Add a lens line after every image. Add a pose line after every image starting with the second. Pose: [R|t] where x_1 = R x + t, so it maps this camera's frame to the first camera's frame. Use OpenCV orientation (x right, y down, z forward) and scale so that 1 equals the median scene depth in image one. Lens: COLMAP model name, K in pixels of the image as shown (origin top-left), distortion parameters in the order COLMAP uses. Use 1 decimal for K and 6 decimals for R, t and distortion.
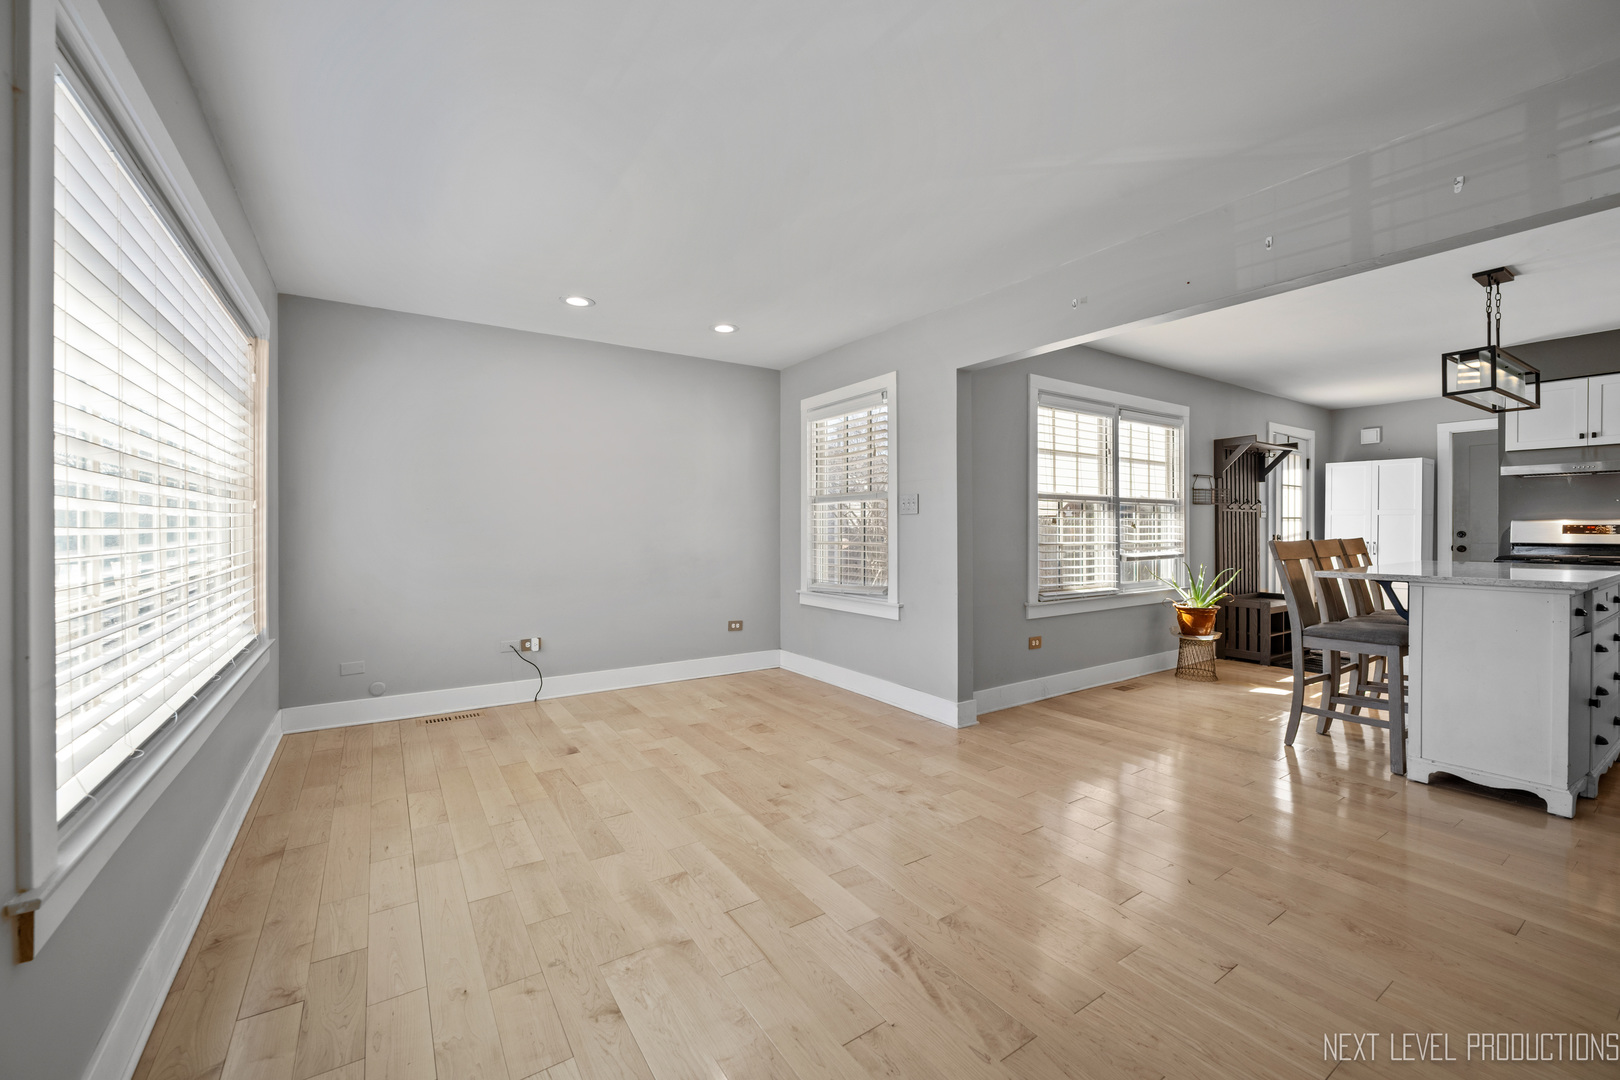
lens RADIAL K [[641.0, 0, 800.0], [0, 641.0, 545.1], [0, 0, 1]] dist [0.001066, 0.000099]
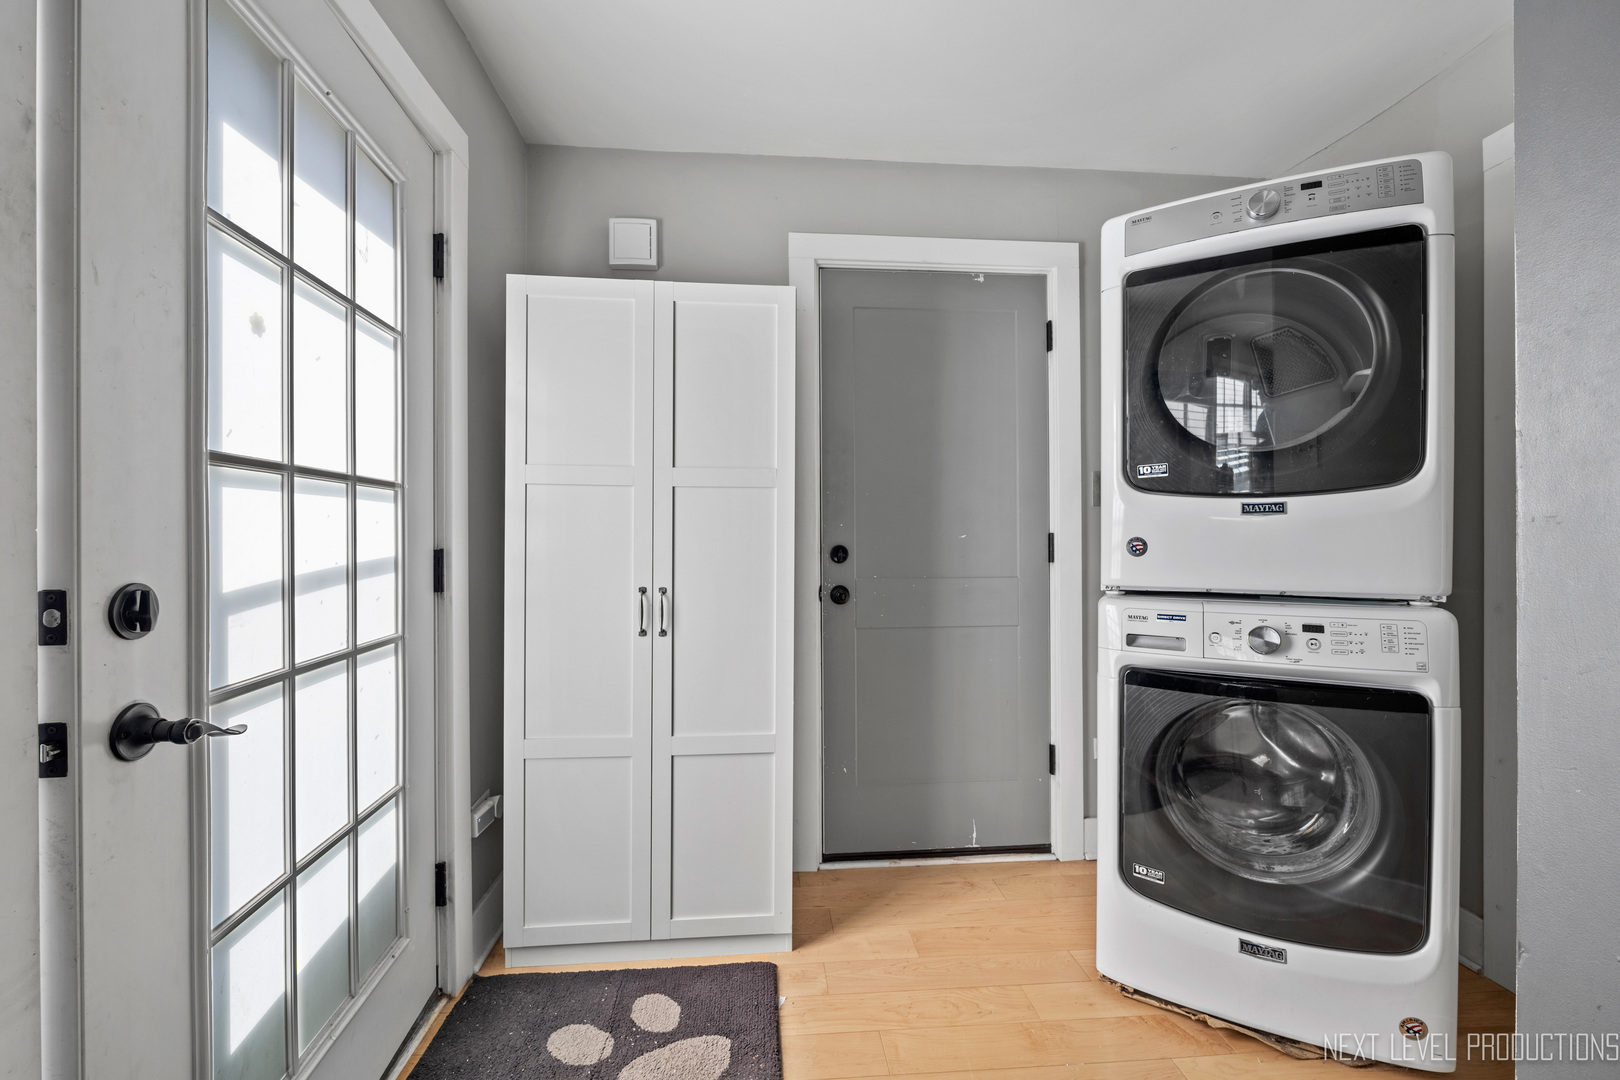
lens RADIAL K [[641.0, 0, 806.4], [0, 641.0, 535.4], [0, 0, 1]] dist [0.001066, 0.000099]
pose [[0.486851, -0.005727, 0.873466, 0.667461], [0.007555, 0.999969, 0.002345, -0.026025], [-0.873452, 0.005457, 0.486879, 0.787967]]
